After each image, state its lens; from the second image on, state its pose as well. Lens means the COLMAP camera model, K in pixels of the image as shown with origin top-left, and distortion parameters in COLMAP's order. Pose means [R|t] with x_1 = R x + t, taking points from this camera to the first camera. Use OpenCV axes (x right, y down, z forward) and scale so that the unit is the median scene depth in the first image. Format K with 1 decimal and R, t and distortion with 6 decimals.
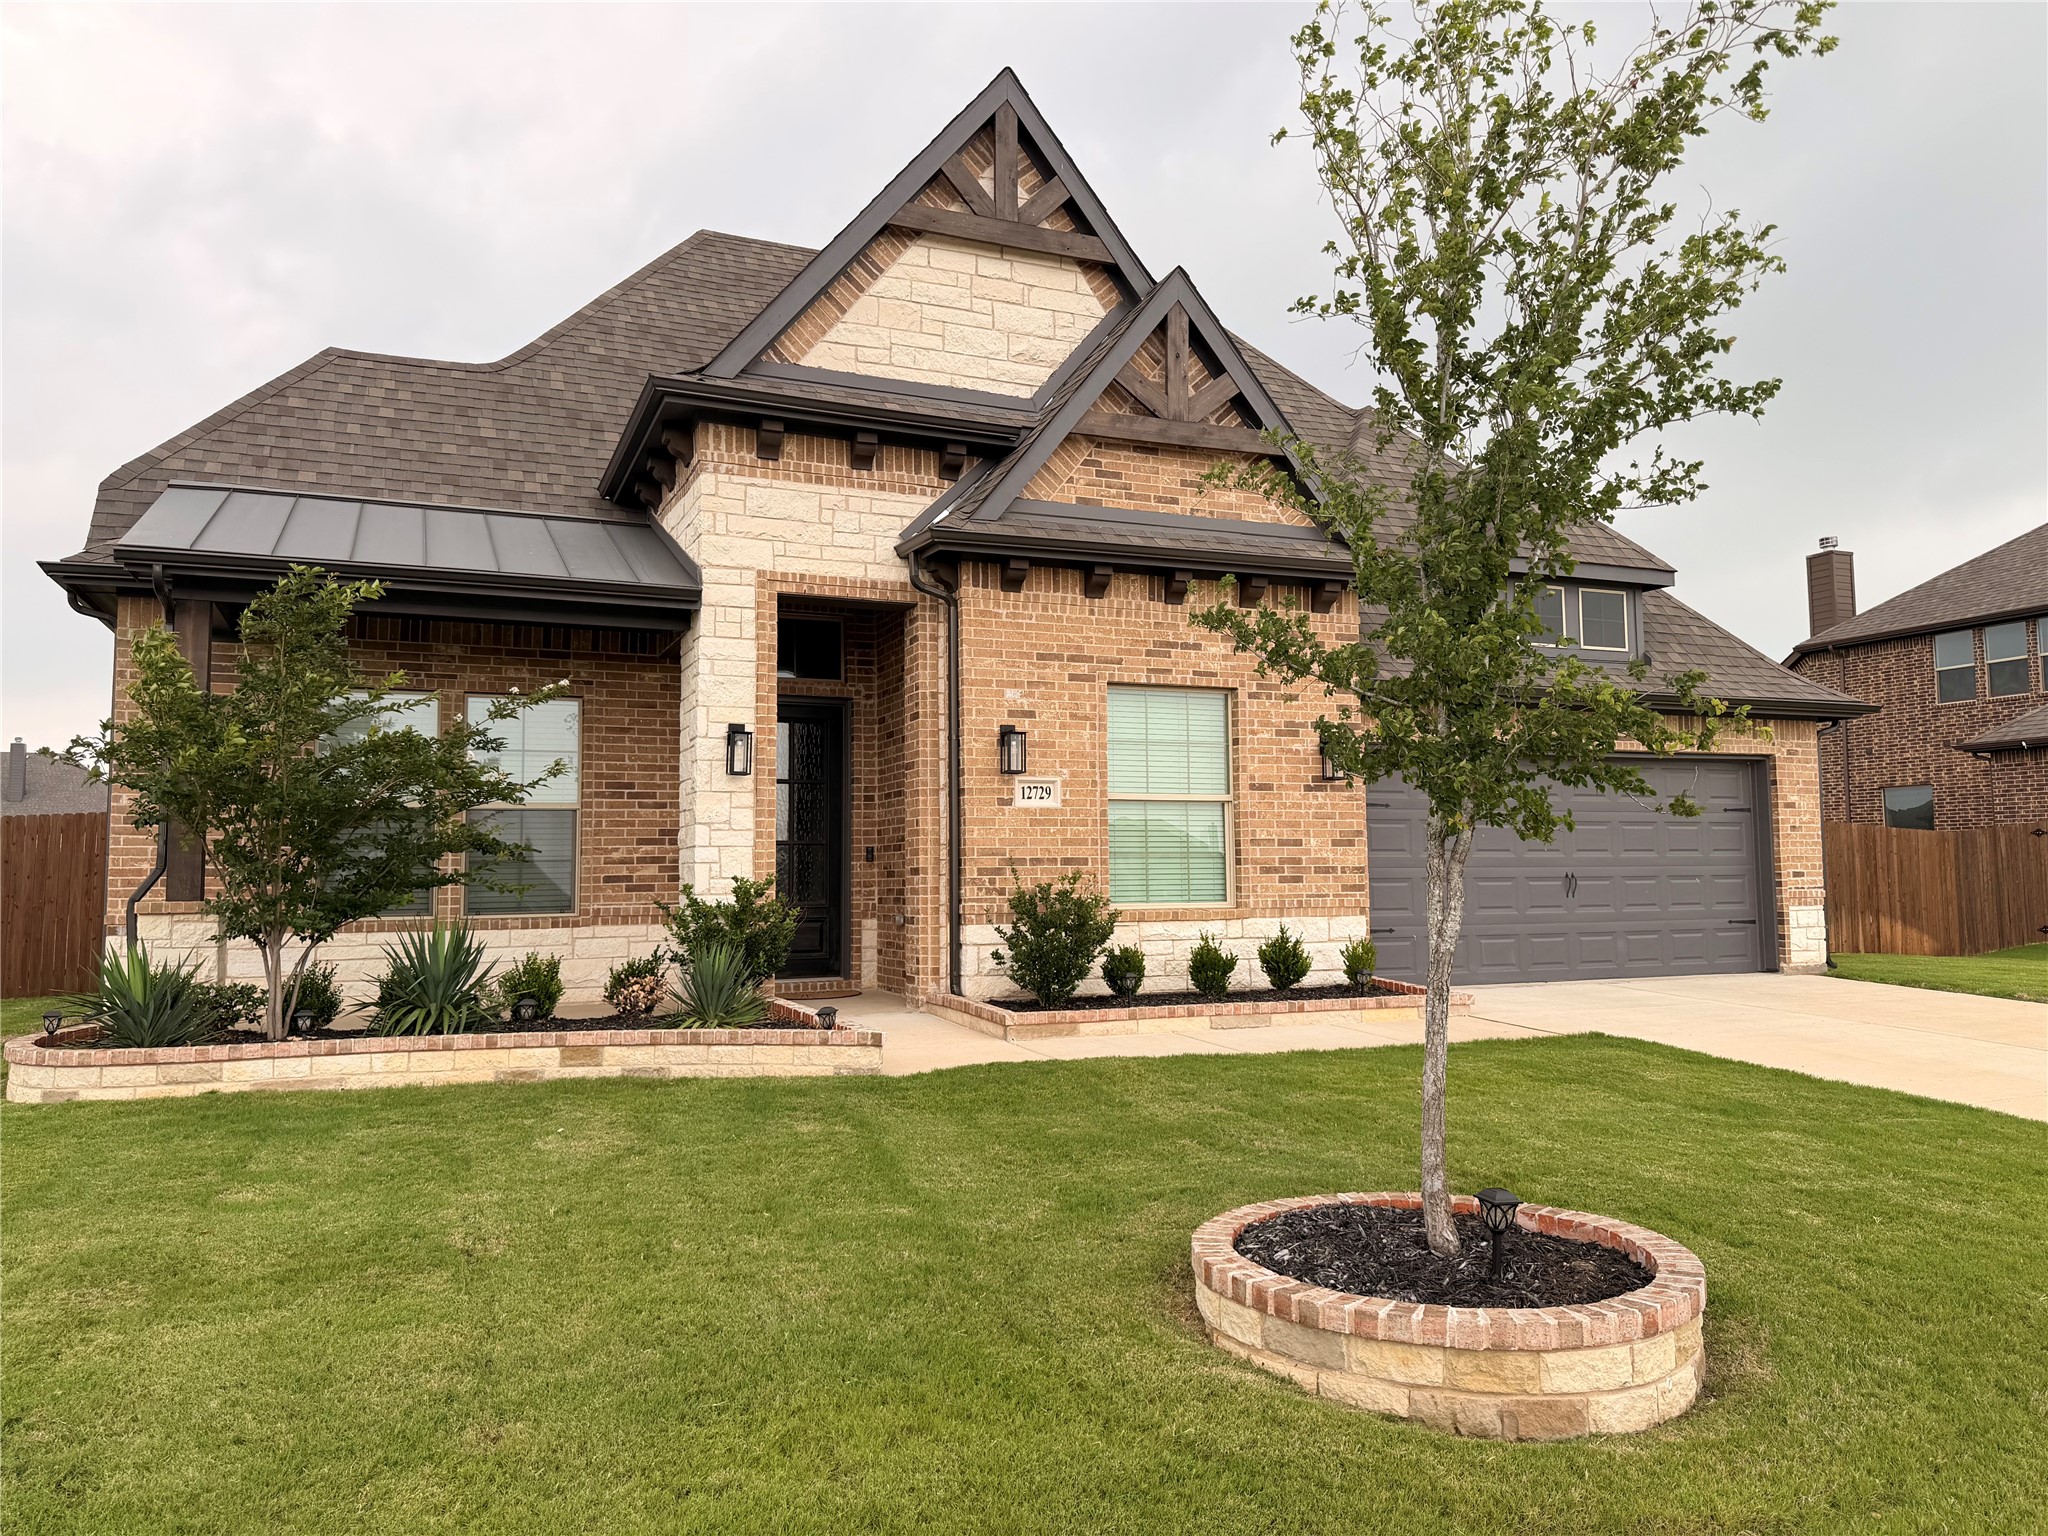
lens RADIAL K [[1414.8, 0, 1015.3], [0, 1414.8, 761.5], [0, 0, 1]] dist [0.154151, -0.256209]
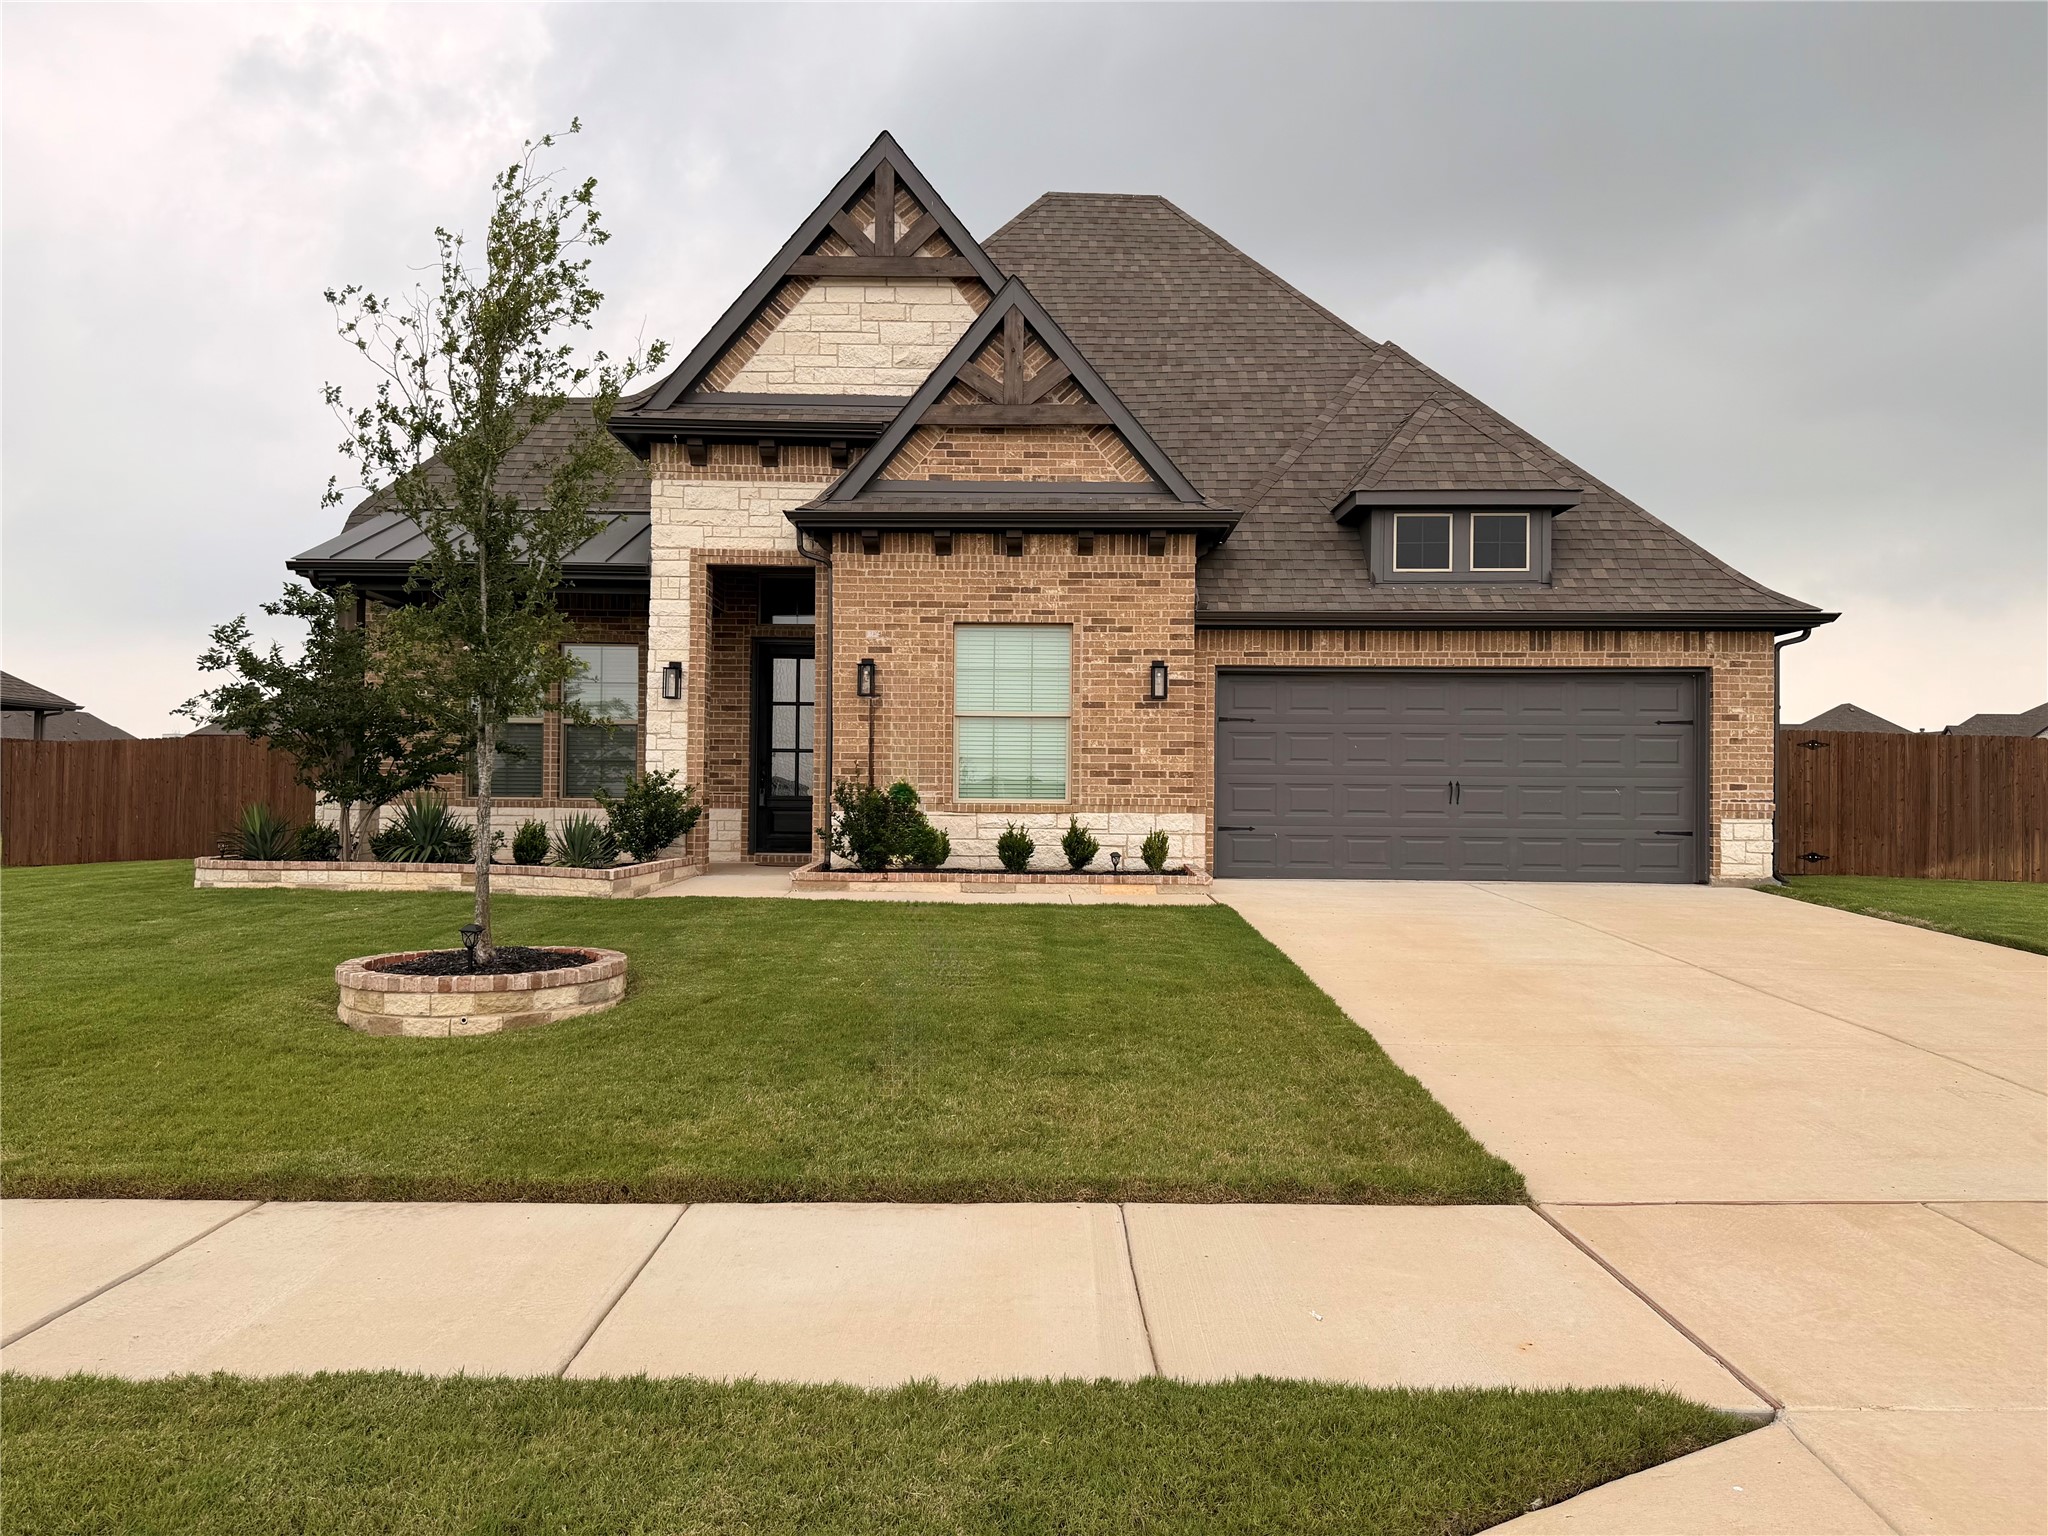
lens RADIAL K [[1414.8, 0, 1015.3], [0, 1414.8, 761.5], [0, 0, 1]] dist [0.154151, -0.256209]
pose [[0.916405, 0.009125, -0.400149, 0.619475], [0.013615, 0.998451, 0.053949, 0.000087], [0.400022, -0.054887, 0.914861, -0.134329]]
